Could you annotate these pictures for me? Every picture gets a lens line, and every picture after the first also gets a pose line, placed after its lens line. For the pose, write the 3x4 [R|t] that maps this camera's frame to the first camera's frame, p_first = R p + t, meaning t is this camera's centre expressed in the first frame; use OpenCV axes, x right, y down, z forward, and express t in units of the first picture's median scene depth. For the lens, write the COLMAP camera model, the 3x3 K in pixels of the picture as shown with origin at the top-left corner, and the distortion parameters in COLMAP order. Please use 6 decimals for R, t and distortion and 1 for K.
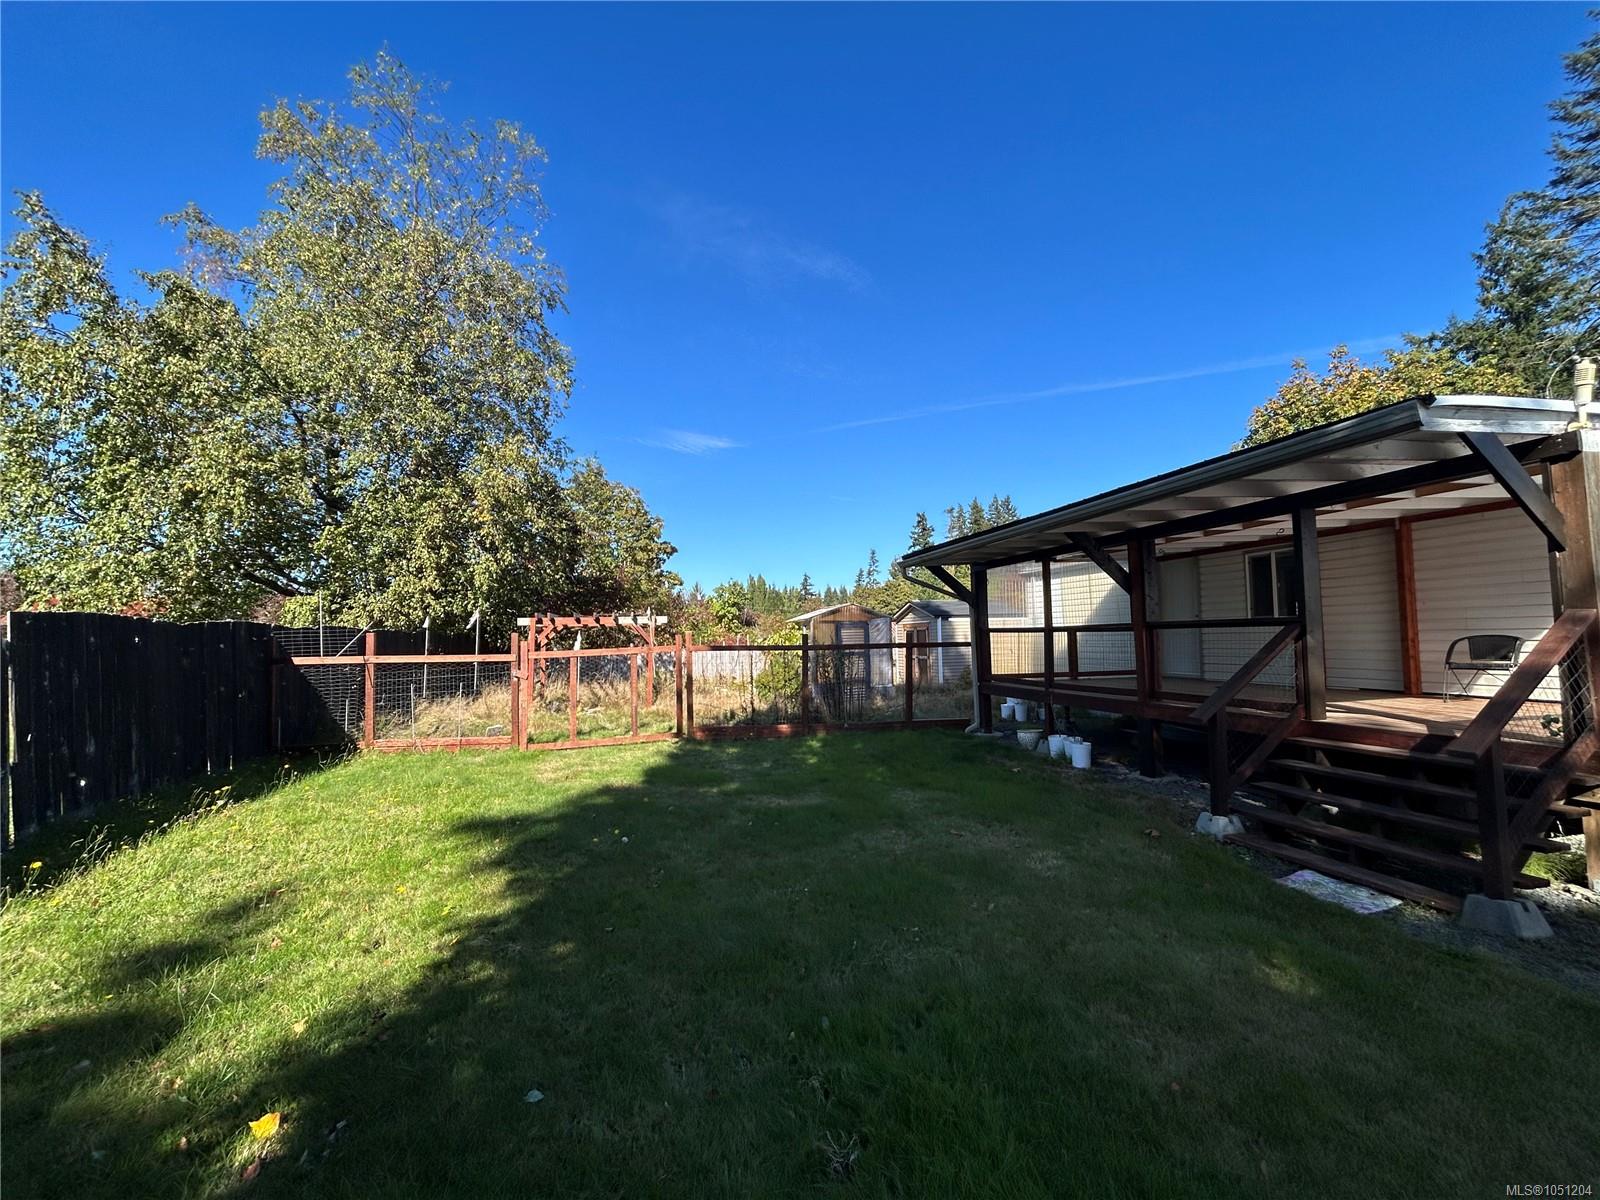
lens RADIAL K [[642.3, 0, 823.3], [0, 642.3, 600.9], [0, 0, 1]] dist [0.001032, -0.000008]
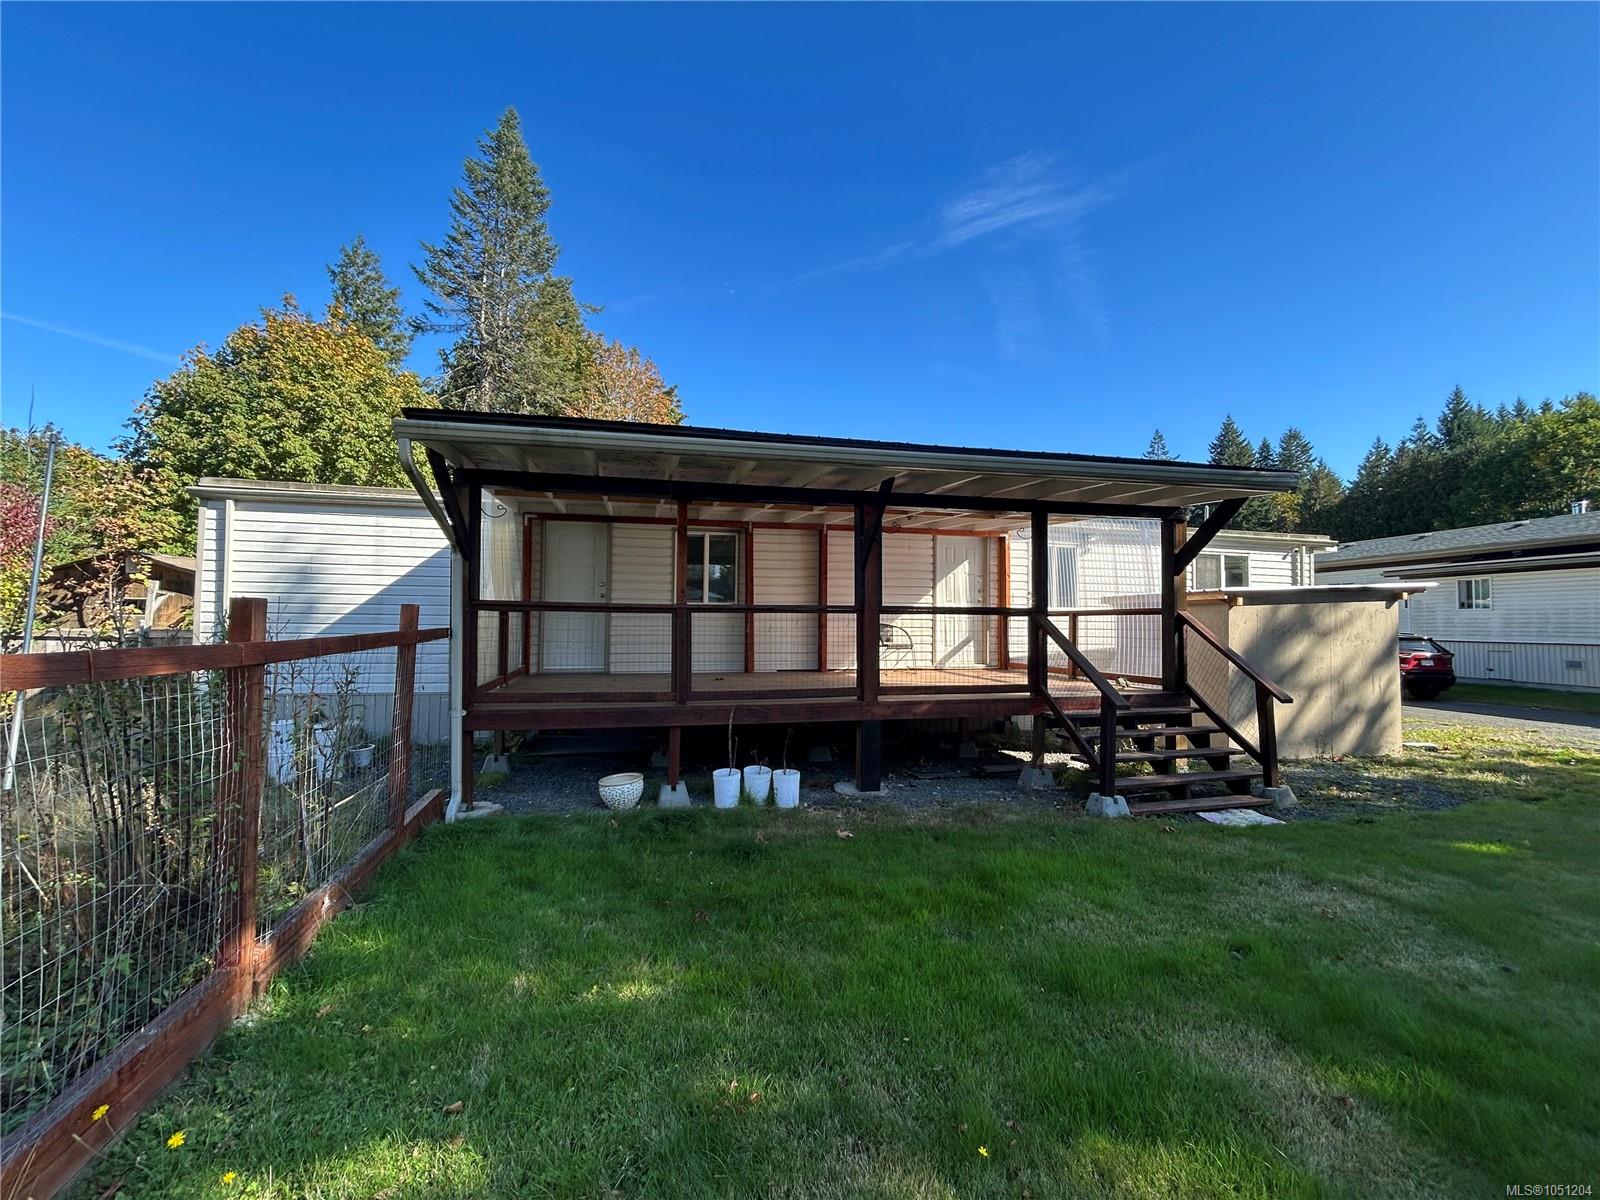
lens RADIAL K [[670.9, 0, 800.0], [0, 670.9, 600.0], [0, 0, 1]] dist [0.001518, 0.000056]
pose [[0.060506, 0.039327, 0.997393, -0.365026], [-0.064649, 0.997280, -0.035401, 0.062985], [-0.996072, -0.062339, 0.062883, 1.031587]]
